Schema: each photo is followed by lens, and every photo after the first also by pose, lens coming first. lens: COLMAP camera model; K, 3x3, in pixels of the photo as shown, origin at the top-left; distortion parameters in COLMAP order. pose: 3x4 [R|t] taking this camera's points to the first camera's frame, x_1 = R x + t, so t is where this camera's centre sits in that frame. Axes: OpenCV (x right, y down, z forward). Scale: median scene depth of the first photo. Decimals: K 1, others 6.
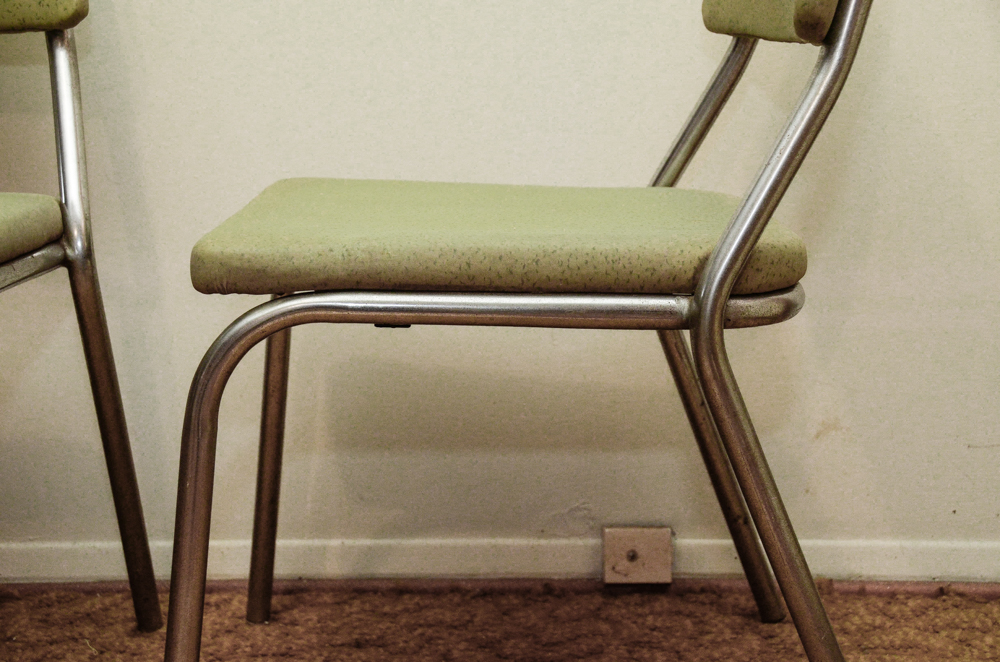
lens RADIAL K [[1590.3, 0, 488.9], [0, 1590.3, 348.5], [0, 0, 1]] dist [0.255481, 0.000000]
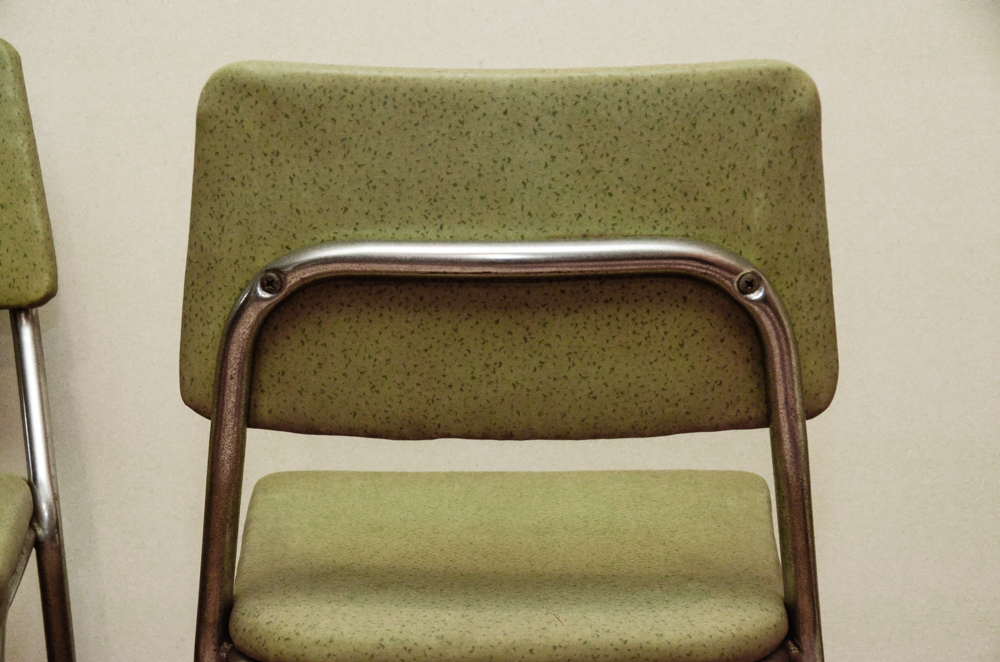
lens RADIAL K [[2048.8, 0, 496.4], [0, 2048.8, 368.3], [0, 0, 1]] dist [0.440129, 0.000000]
pose [[0.995448, -0.008442, 0.094928, -0.097505], [0.011147, 0.999546, -0.027995, -0.119736], [-0.094648, 0.028926, 0.995090, -0.319000]]
